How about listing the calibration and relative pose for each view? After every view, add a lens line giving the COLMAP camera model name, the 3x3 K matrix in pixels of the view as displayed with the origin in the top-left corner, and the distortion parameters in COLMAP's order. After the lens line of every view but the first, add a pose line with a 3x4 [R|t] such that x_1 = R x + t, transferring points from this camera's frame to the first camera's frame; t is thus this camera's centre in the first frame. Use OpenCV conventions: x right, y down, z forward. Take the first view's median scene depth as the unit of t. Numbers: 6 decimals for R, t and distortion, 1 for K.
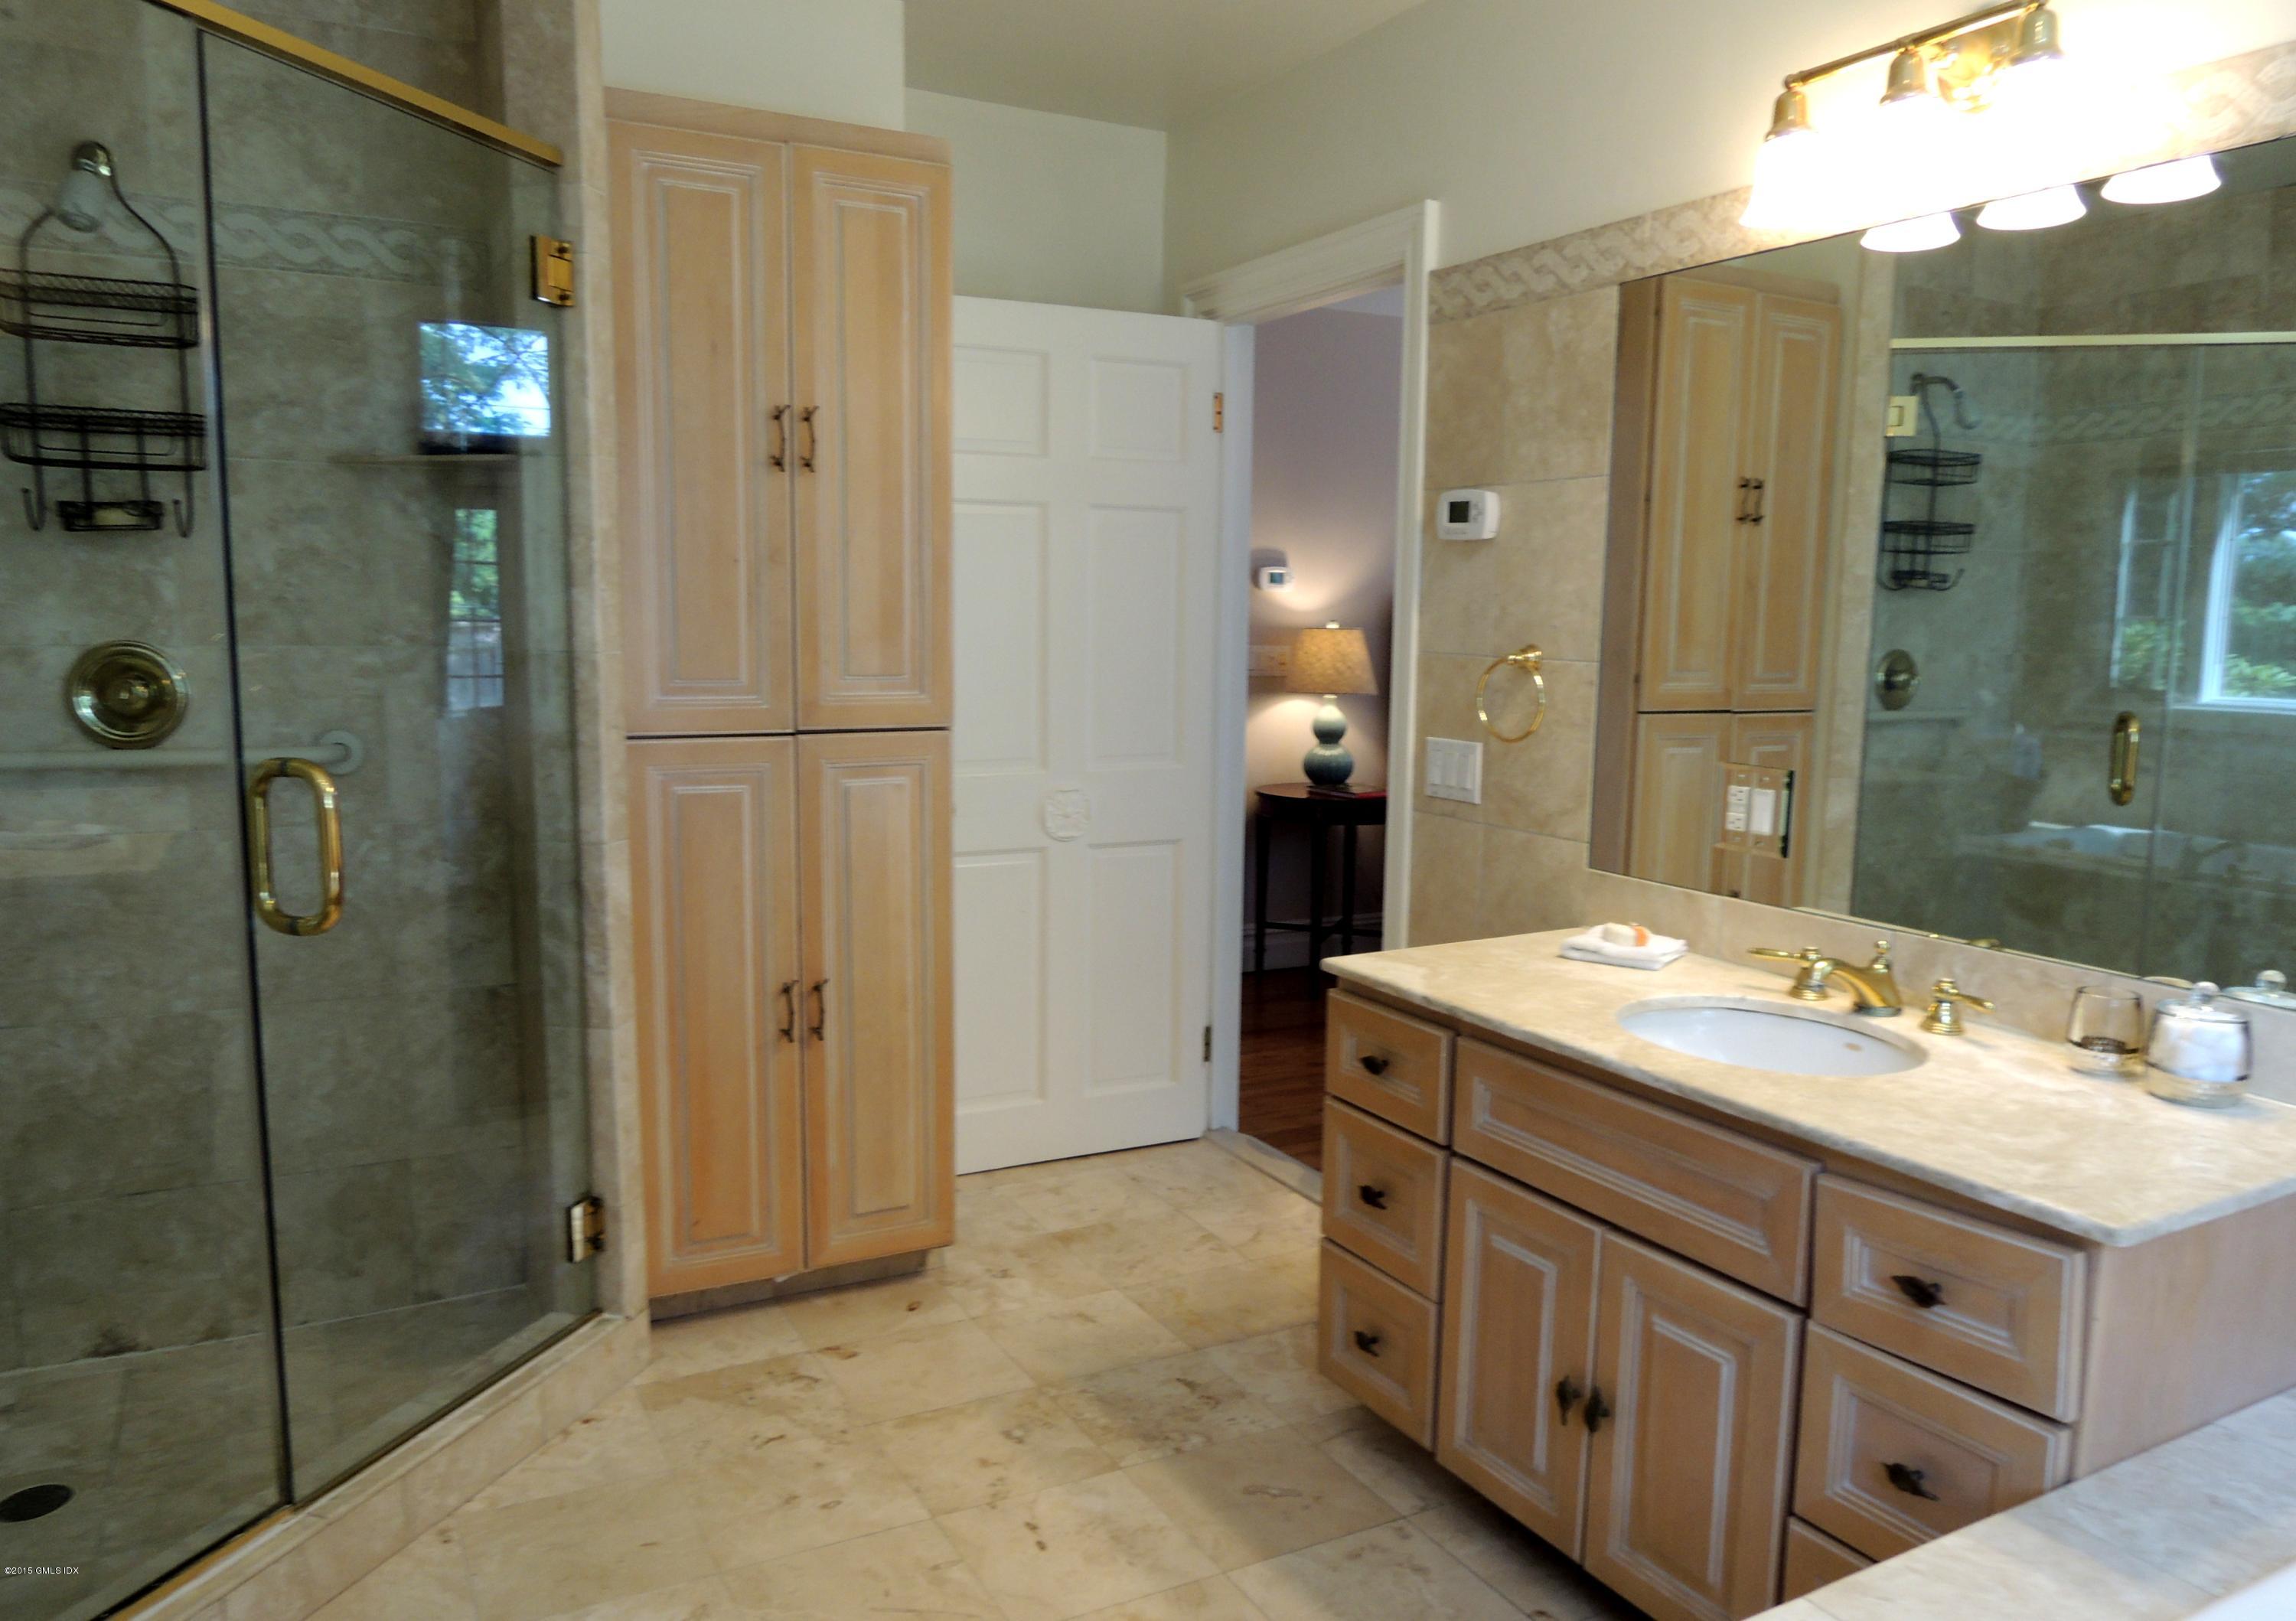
lens RADIAL K [[1631.3, 0, 1148.4], [0, 1631.3, 815.9], [0, 0, 1]] dist [-0.008762, -0.000399]
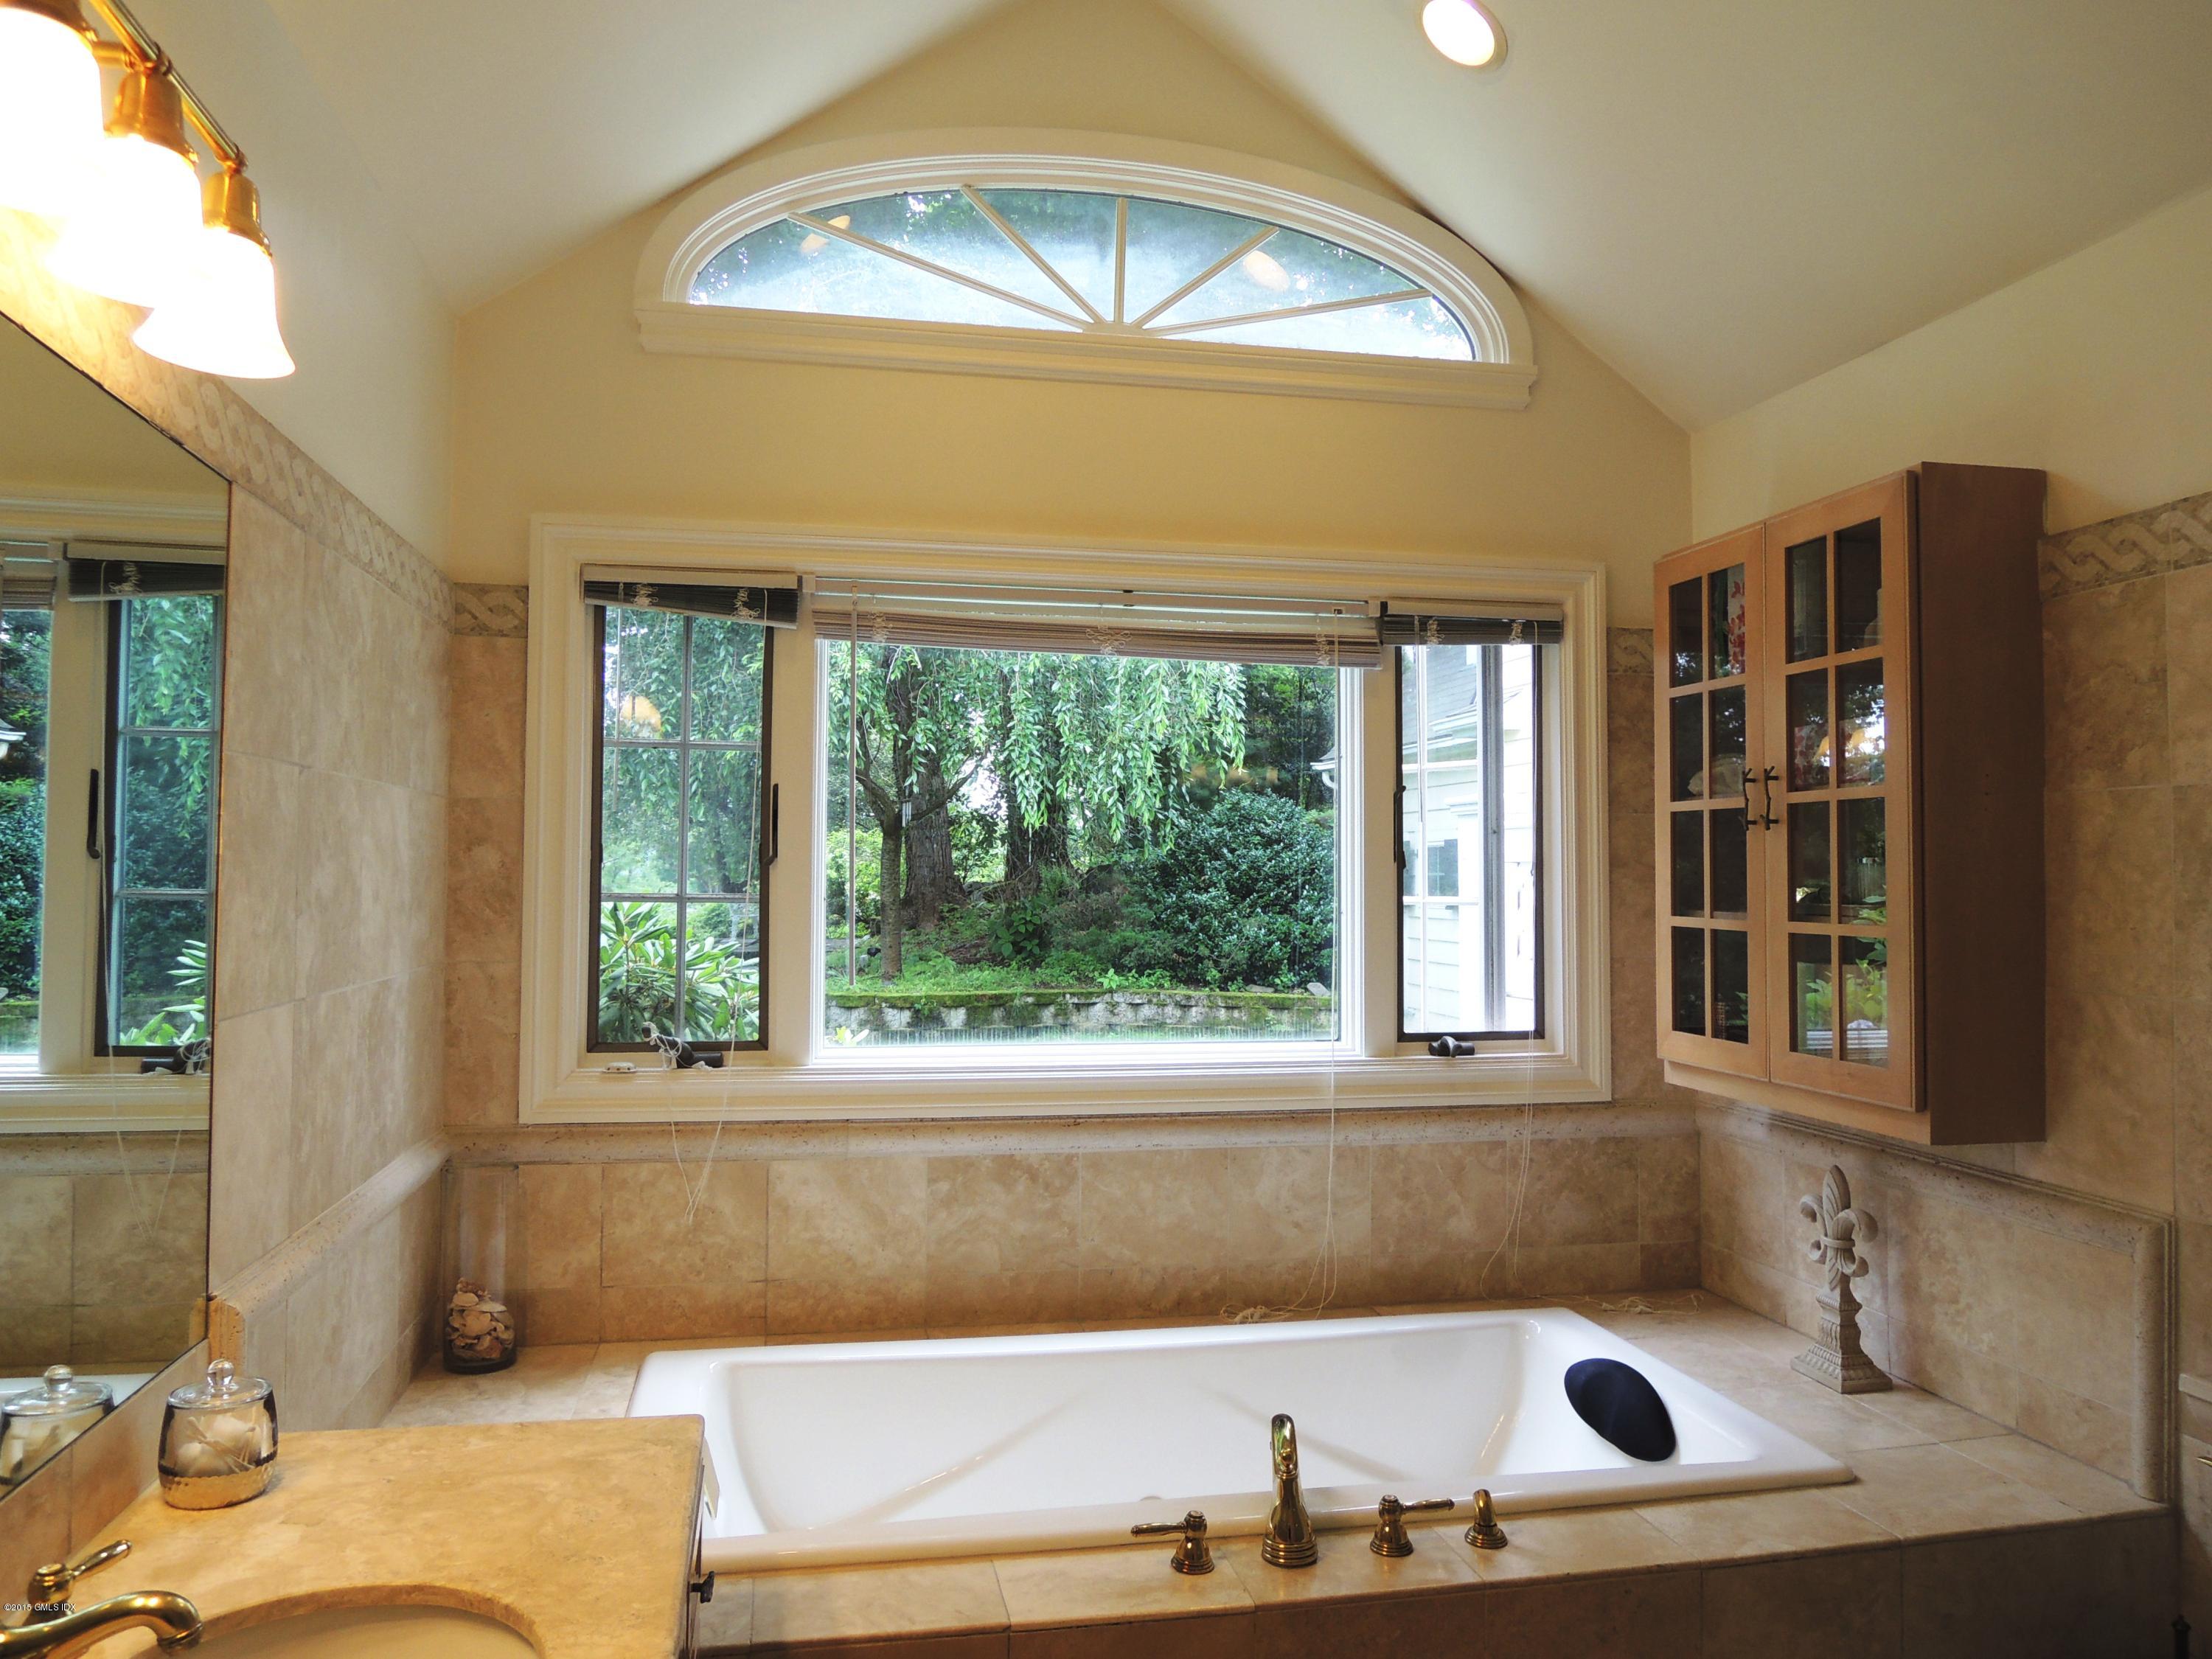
lens RADIAL K [[1578.5, 0, 1104.0], [0, 1578.5, 829.9], [0, 0, 1]] dist [-0.009054, -0.007196]
pose [[-0.955543, -0.020961, 0.294105, -0.059160], [0.006434, 0.995750, 0.091873, -0.267574], [-0.294781, 0.089681, -0.951347, 1.689143]]
